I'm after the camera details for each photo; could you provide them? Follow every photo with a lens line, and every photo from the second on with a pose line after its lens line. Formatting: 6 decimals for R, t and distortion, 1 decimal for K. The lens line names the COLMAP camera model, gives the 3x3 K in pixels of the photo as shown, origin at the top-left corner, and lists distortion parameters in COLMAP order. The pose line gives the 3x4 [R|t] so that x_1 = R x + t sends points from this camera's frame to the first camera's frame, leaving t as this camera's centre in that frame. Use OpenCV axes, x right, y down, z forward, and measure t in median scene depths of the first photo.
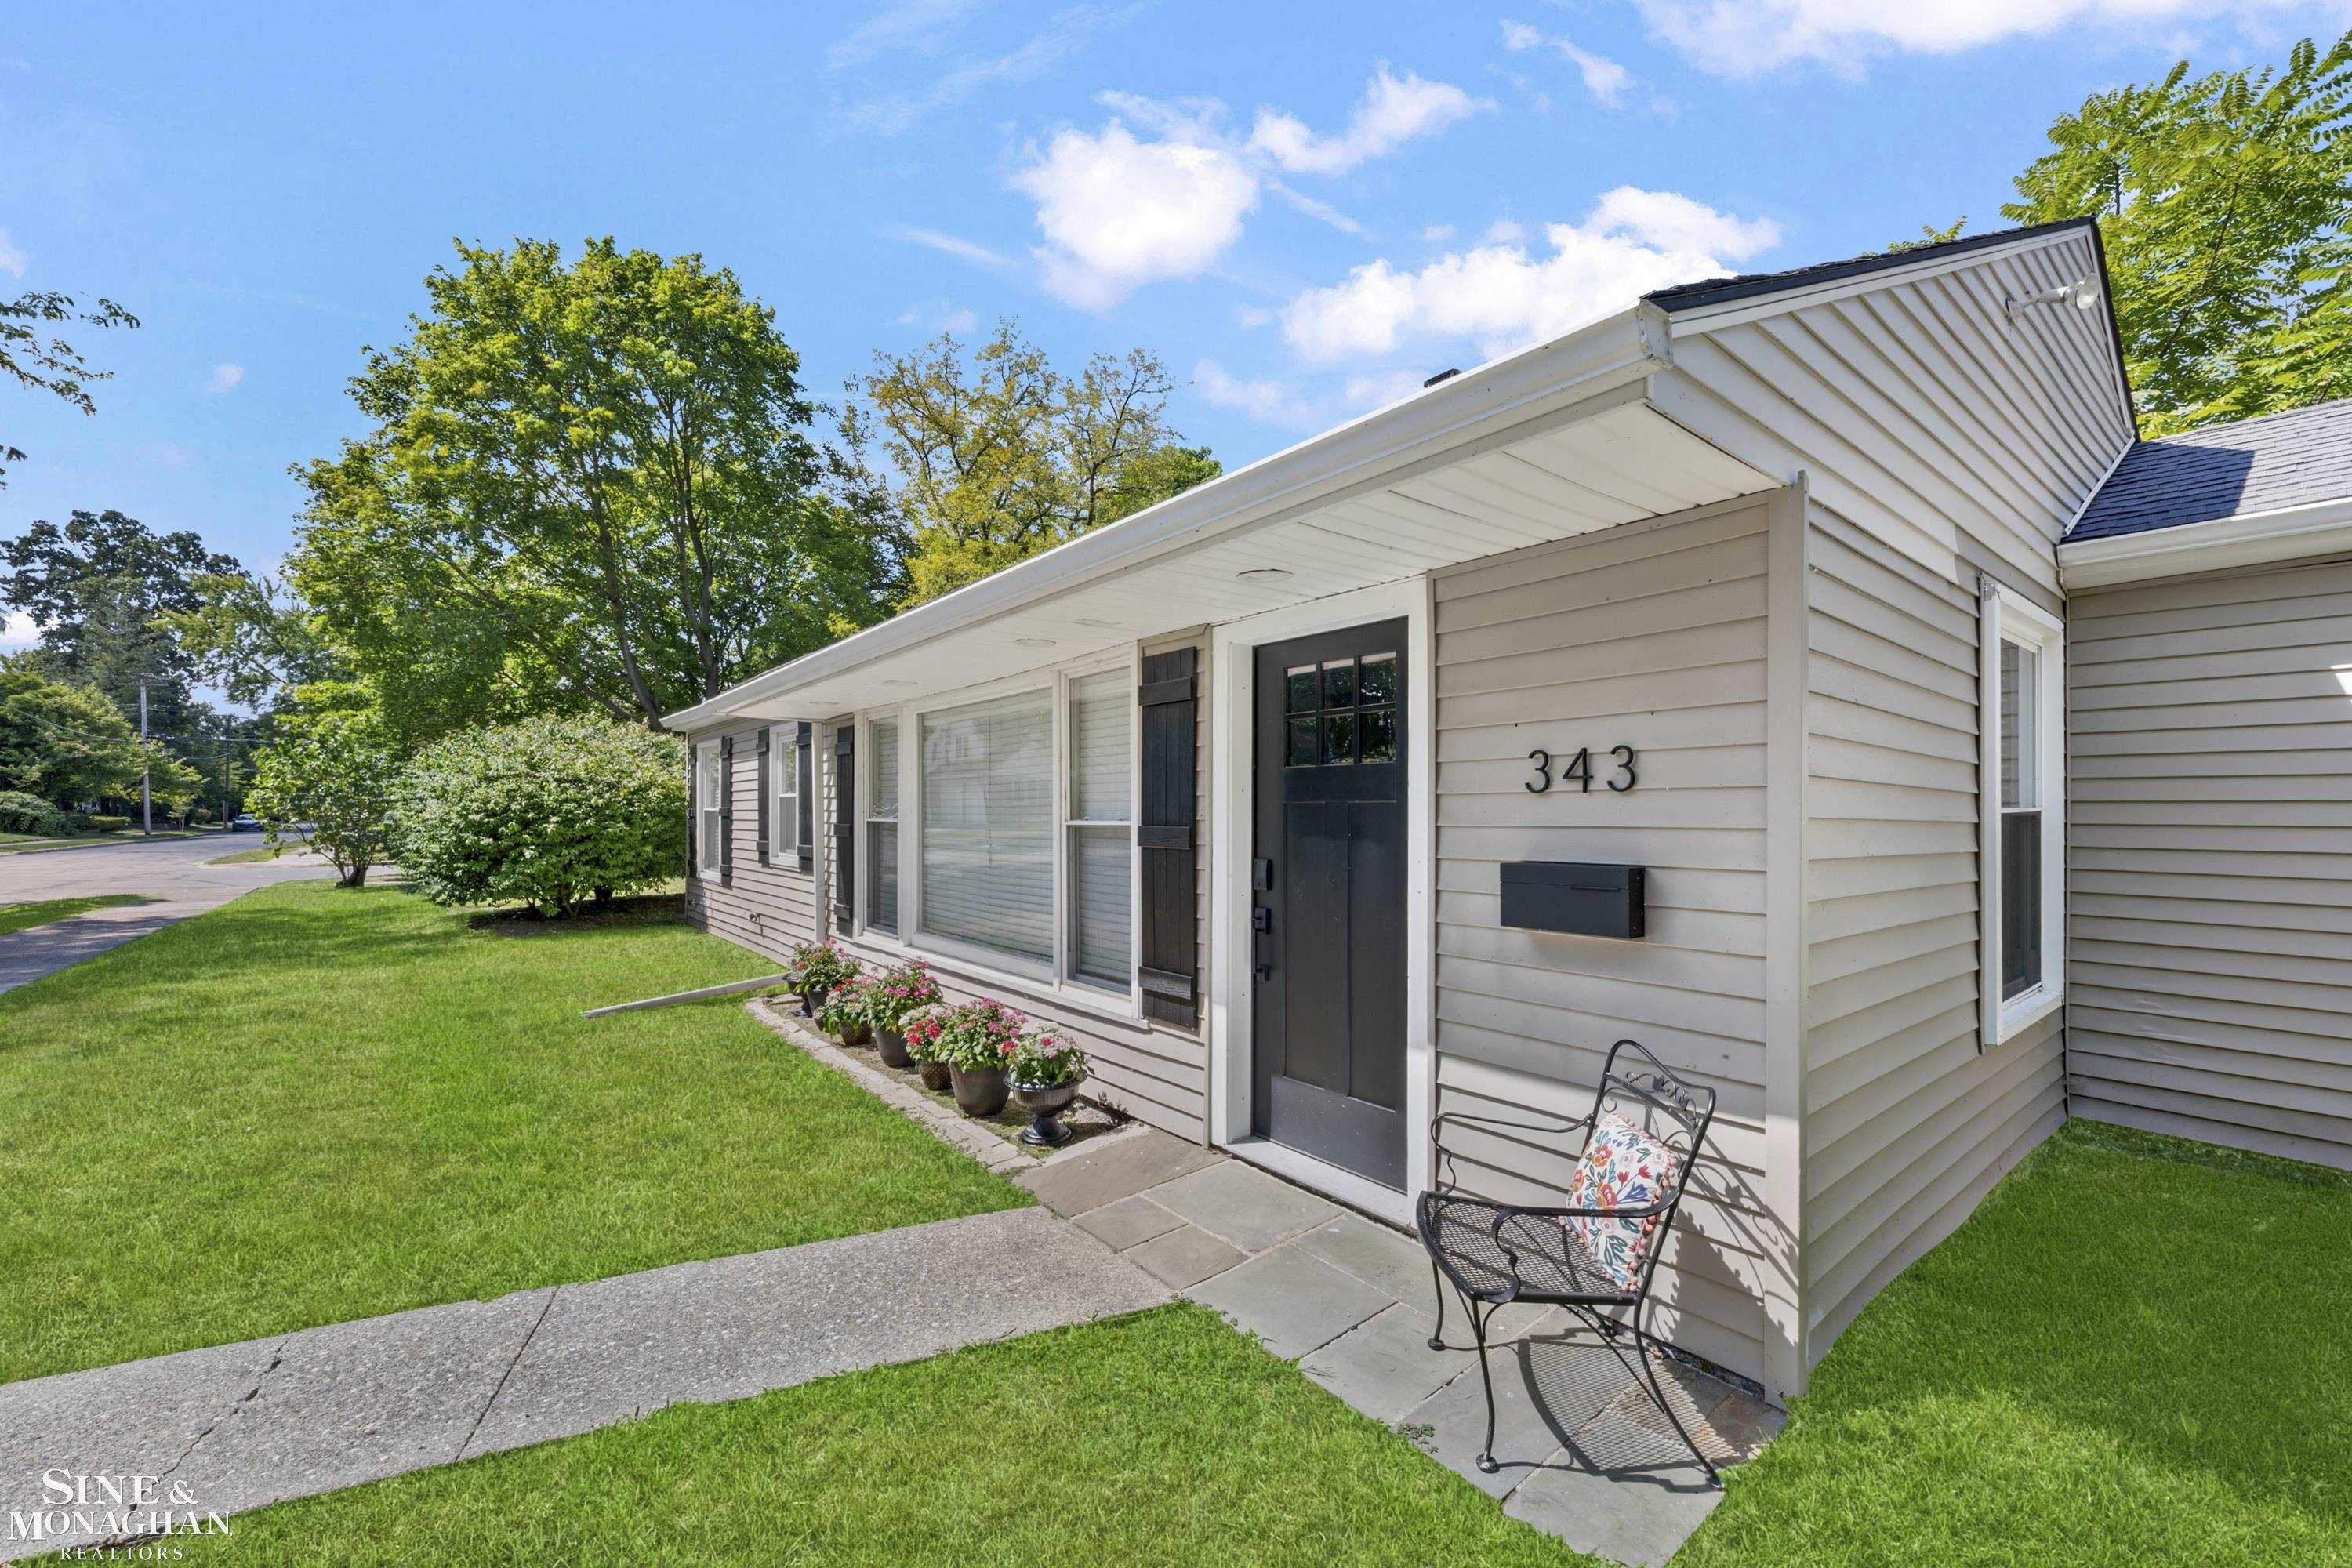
lens RADIAL K [[938.4, 0, 1177.0], [0, 938.4, 802.4], [0, 0, 1]] dist [-0.000474, 0.000036]
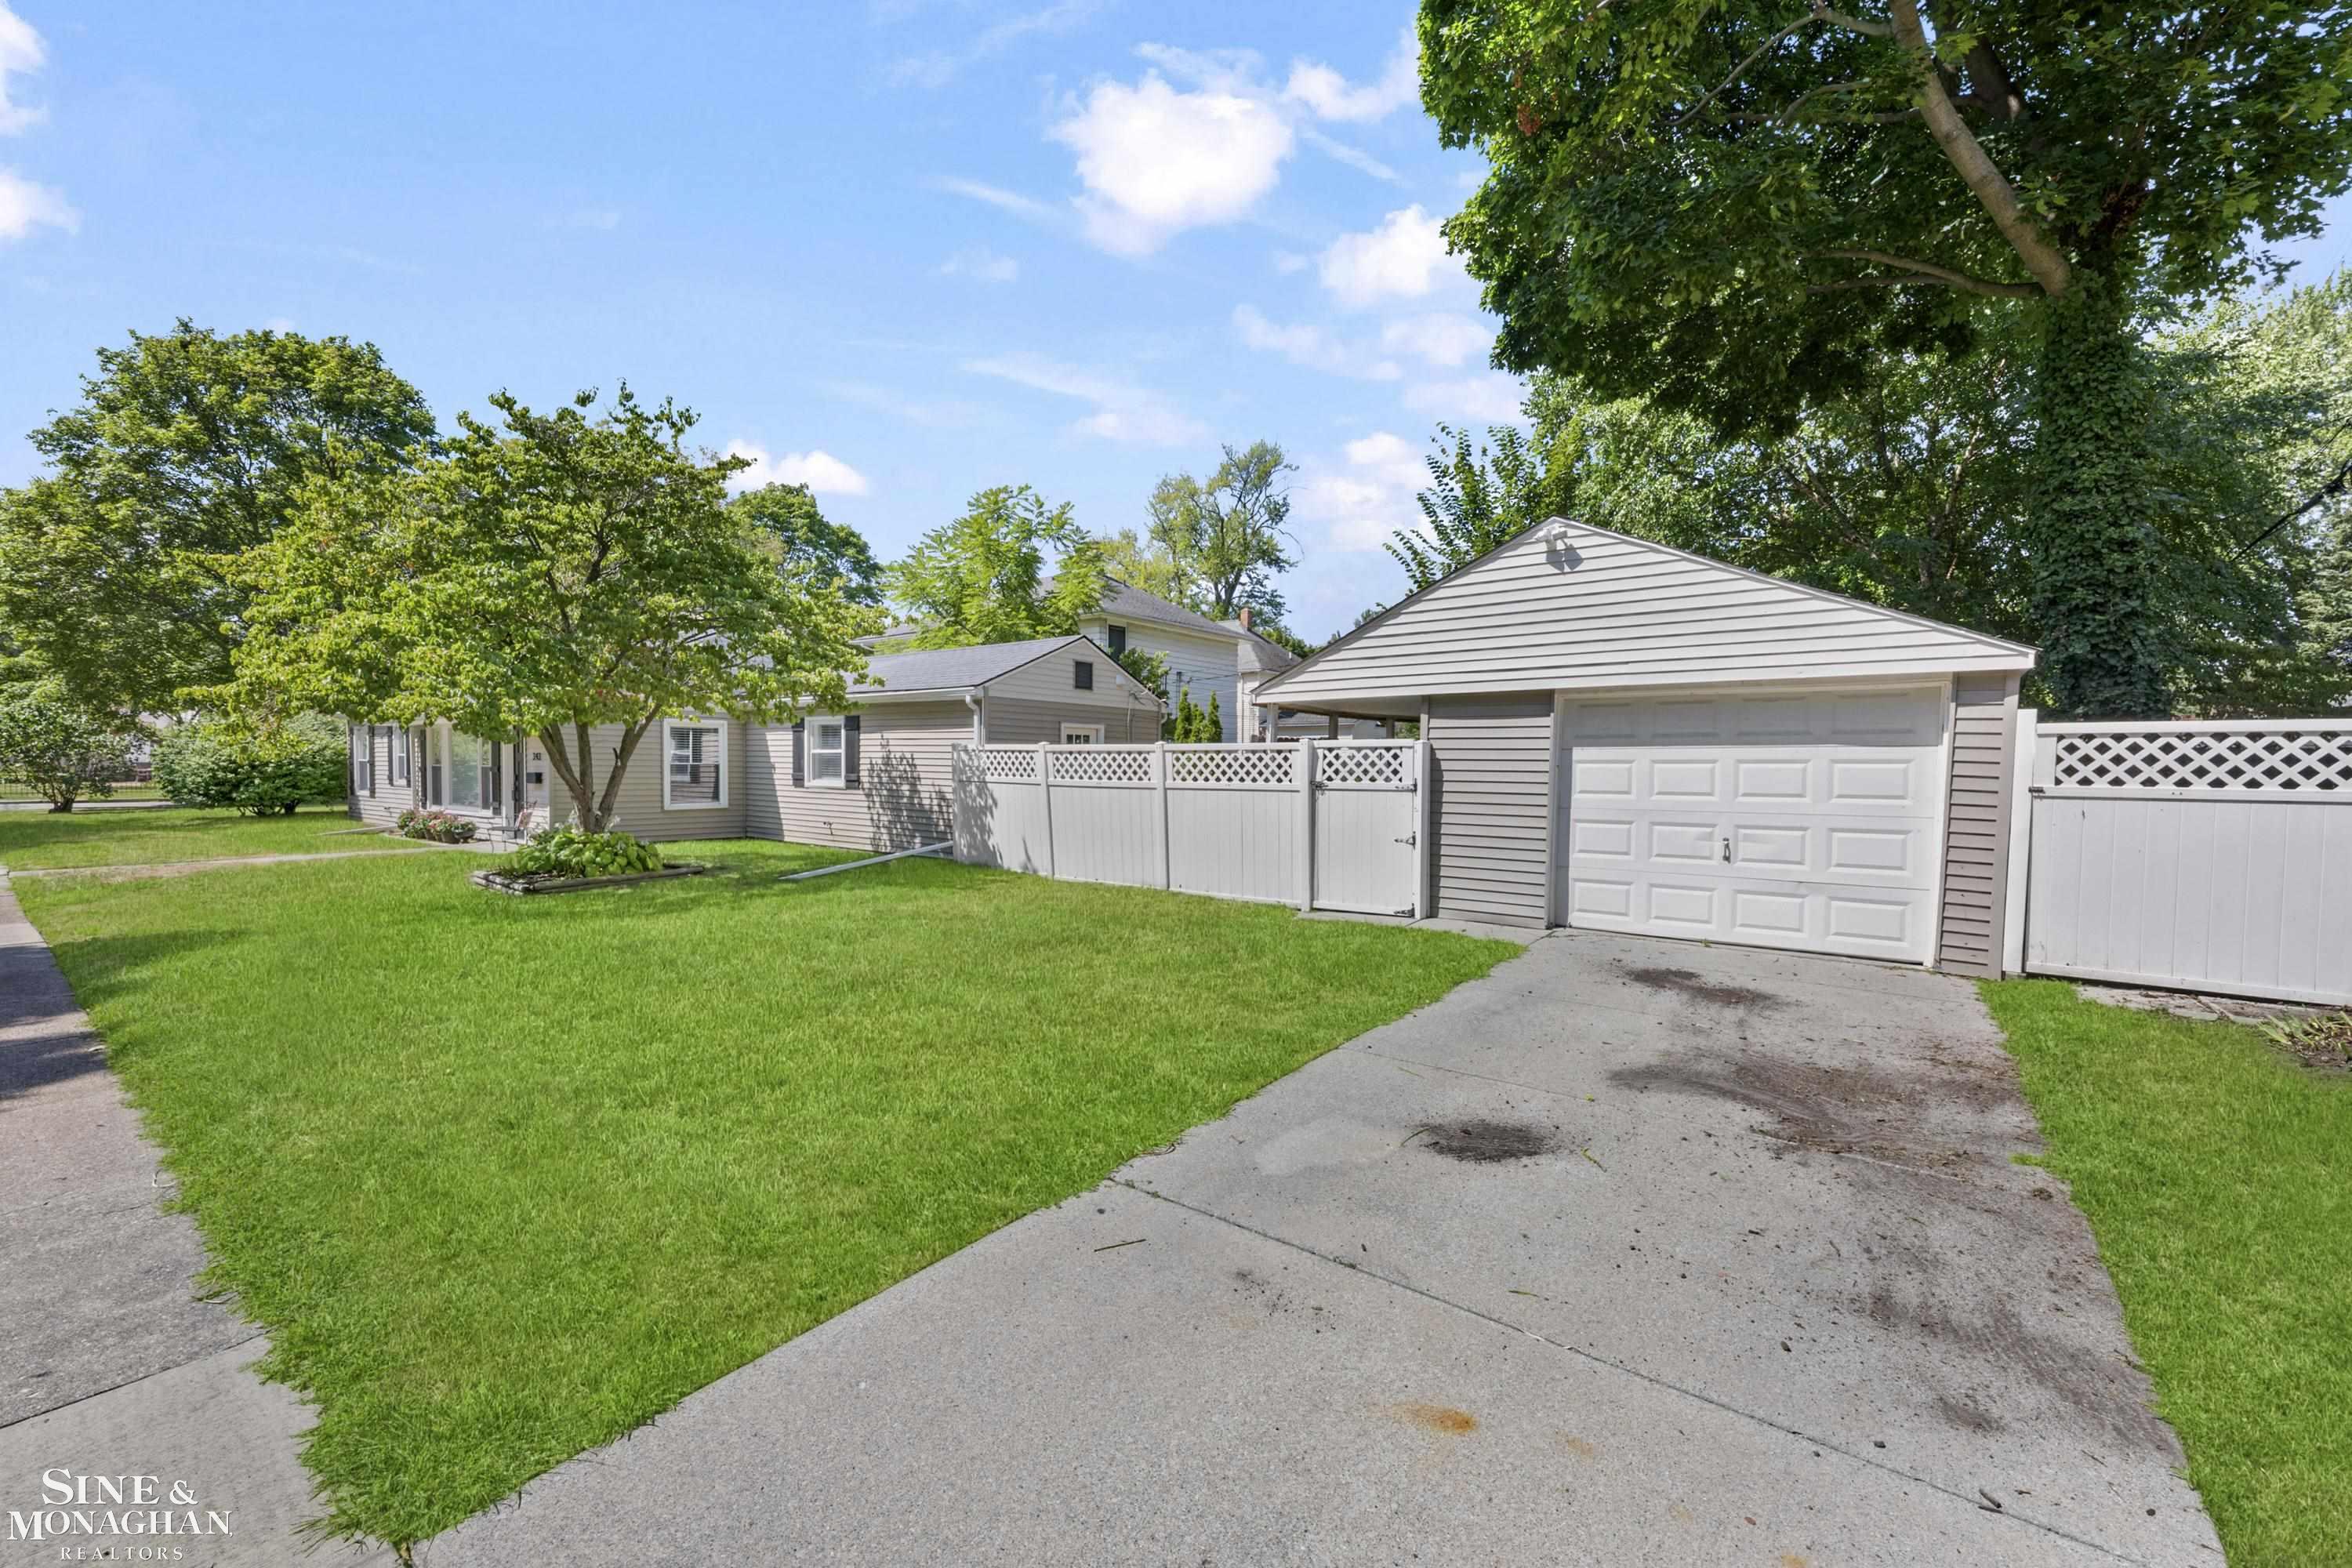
lens RADIAL K [[946.2, 0, 1170.4], [0, 946.2, 772.2], [0, 0, 1]] dist [0.000888, -0.000036]
pose [[0.969690, 0.000048, 0.244337, 0.718637], [-0.006161, 0.999687, 0.024254, -0.028150], [-0.244259, -0.025024, 0.969387, -1.456275]]
